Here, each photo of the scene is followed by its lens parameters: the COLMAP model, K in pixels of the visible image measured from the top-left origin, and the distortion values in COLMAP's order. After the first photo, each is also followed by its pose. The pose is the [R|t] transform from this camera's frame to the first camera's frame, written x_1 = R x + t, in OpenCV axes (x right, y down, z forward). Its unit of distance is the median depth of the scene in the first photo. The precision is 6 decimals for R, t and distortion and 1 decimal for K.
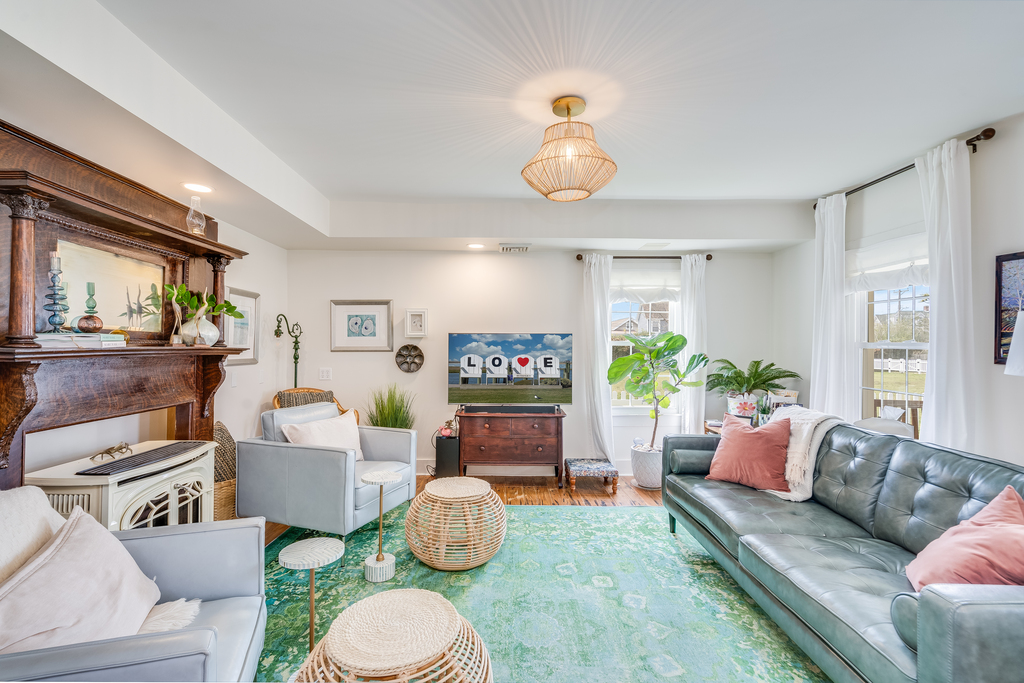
lens RADIAL K [[493.6, 0, 505.1], [0, 493.6, 340.4], [0, 0, 1]] dist [-0.008415, 0.008430]
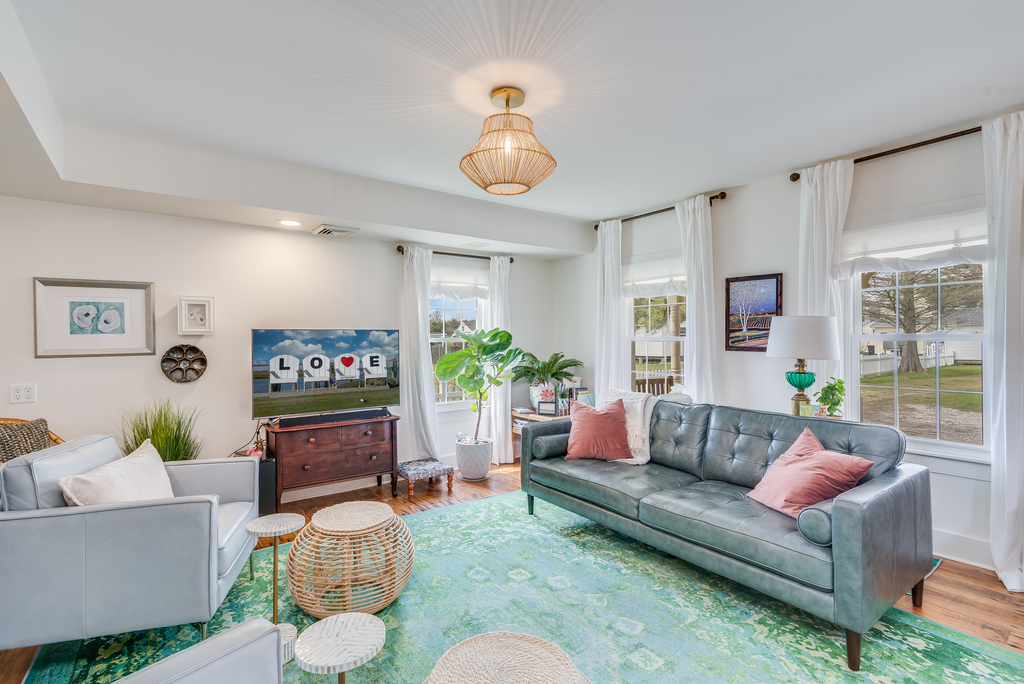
lens RADIAL K [[493.6, 0, 517.6], [0, 493.6, 337.0], [0, 0, 1]] dist [-0.008415, 0.008430]
pose [[0.797675, -0.008584, 0.603026, -0.254398], [0.006644, 0.999963, 0.005446, -0.003318], [-0.603051, -0.000338, 0.797703, 0.118458]]
